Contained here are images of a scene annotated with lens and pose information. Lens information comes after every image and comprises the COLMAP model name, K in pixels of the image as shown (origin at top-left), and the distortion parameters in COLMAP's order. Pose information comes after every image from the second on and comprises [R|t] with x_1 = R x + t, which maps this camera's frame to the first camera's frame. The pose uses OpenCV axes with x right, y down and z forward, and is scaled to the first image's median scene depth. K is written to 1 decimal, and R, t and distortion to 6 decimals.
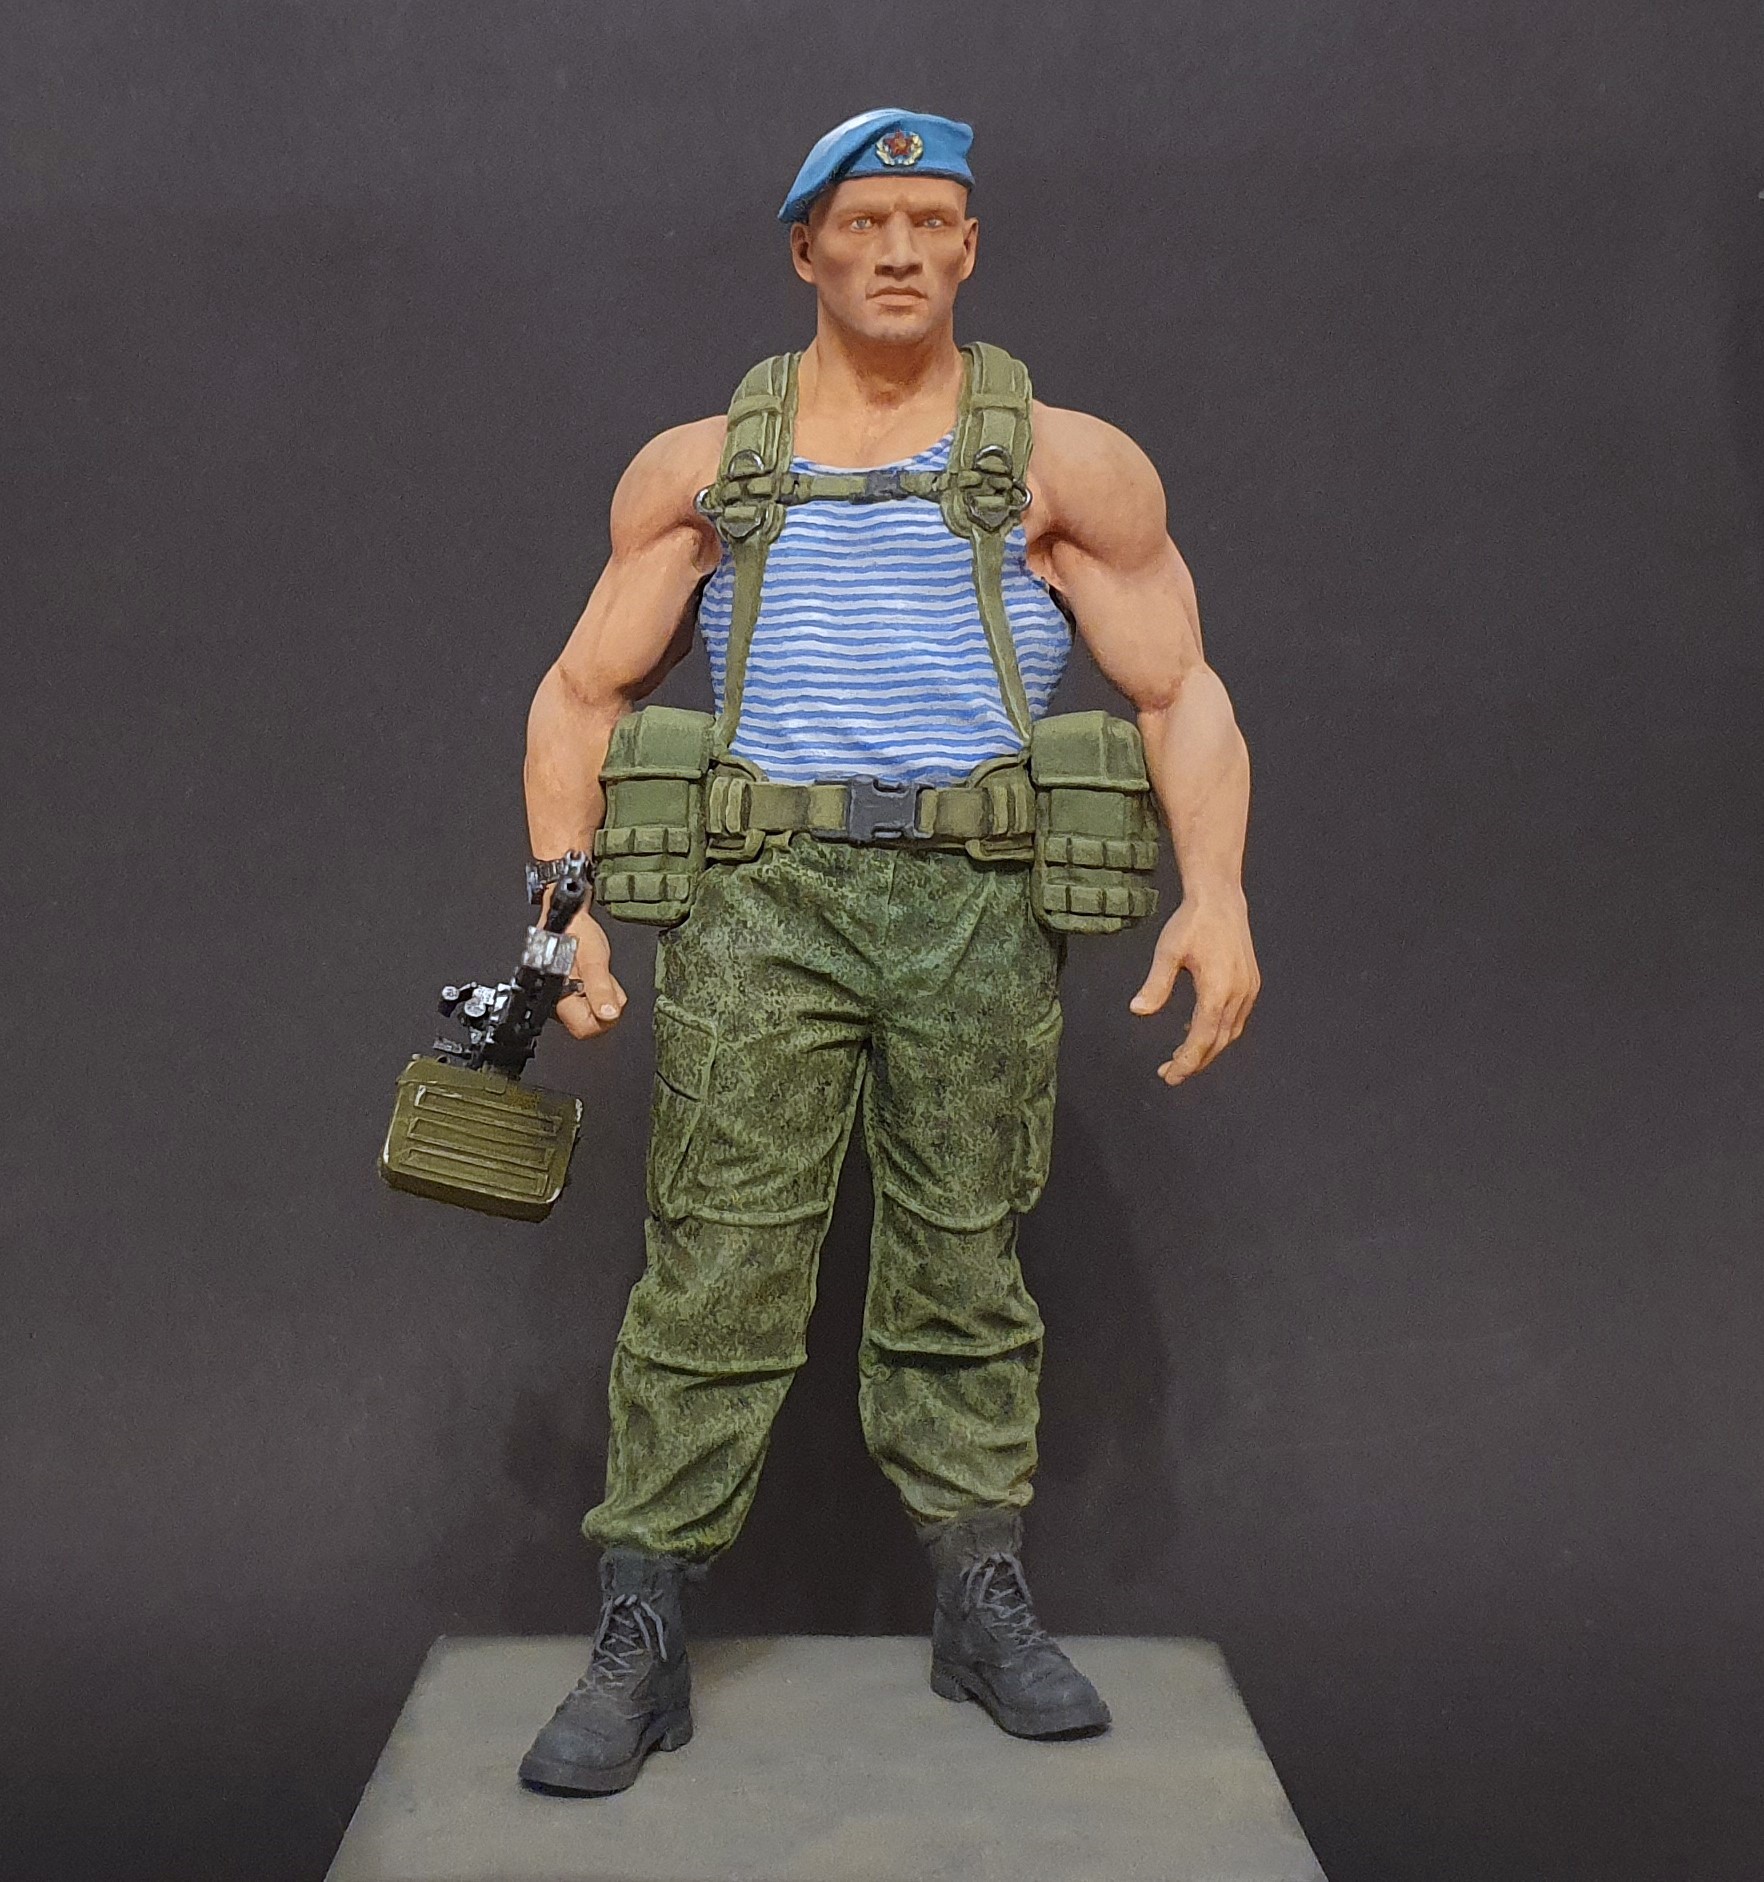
lens RADIAL K [[3239.8, 0, 671.2], [0, 3239.8, 858.5], [0, 0, 1]] dist [0.113657, -0.328464]
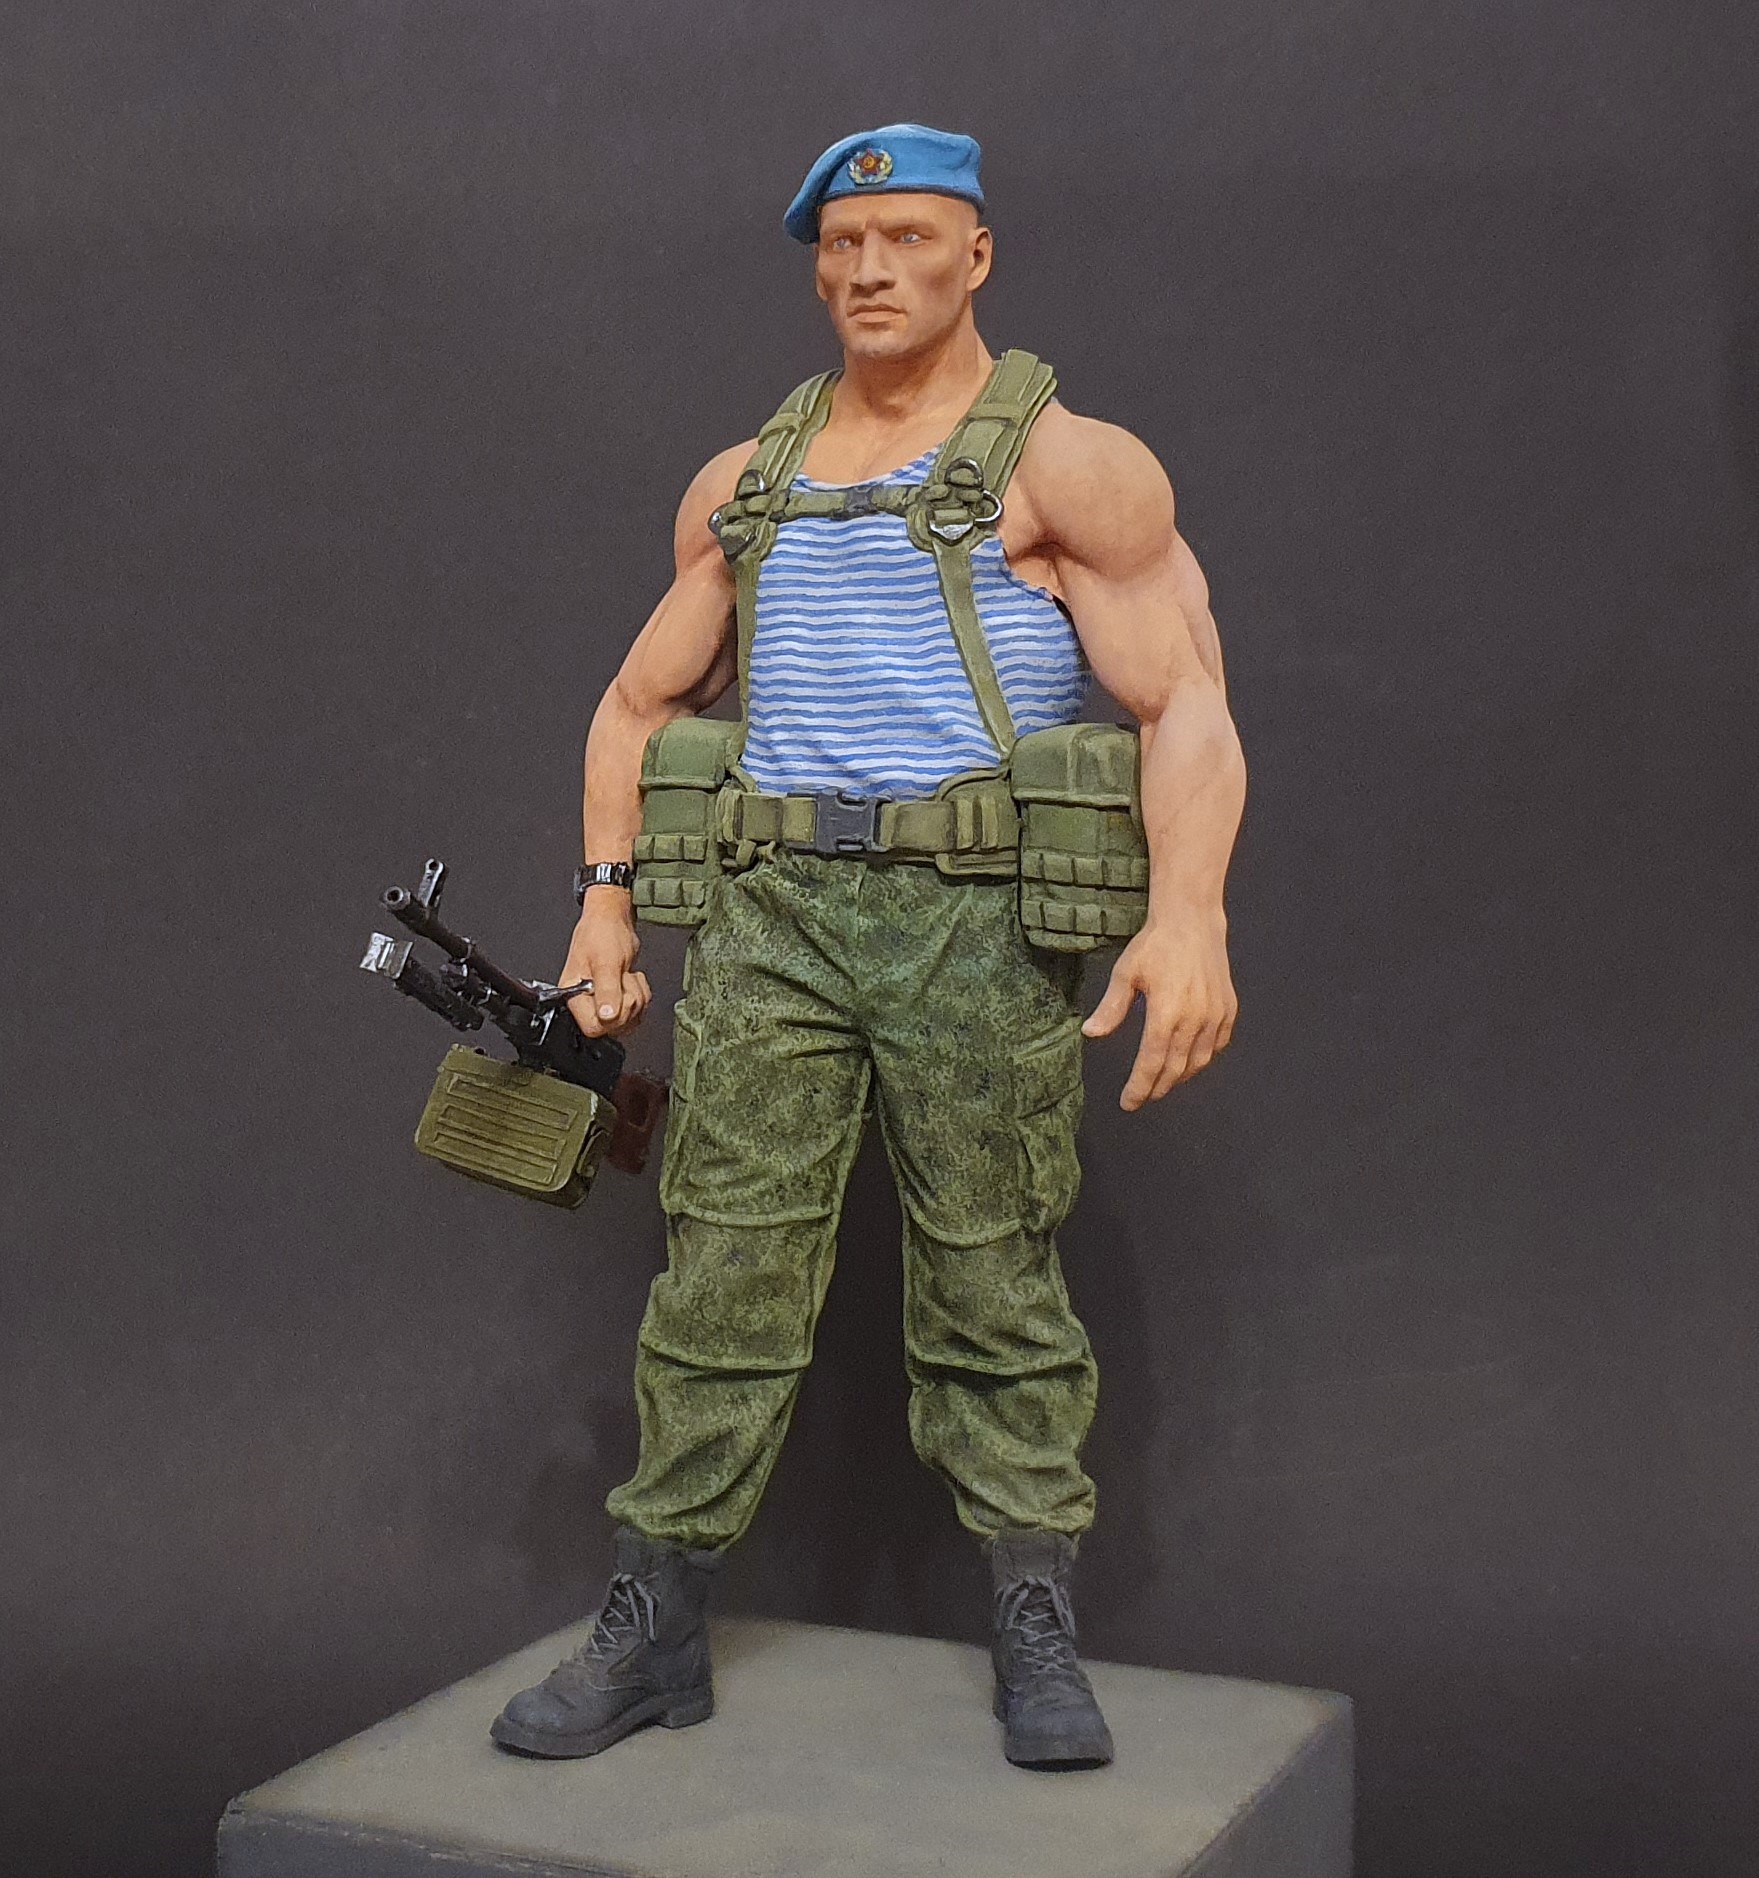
lens RADIAL K [[3232.9, 0, 669.1], [0, 3232.9, 856.7], [0, 0, 1]] dist [0.113657, -0.328464]
pose [[0.917858, 0.019209, -0.396445, 0.409171], [-0.019140, 0.999808, 0.004130, -0.007313], [0.396448, 0.003797, 0.918049, 0.052453]]
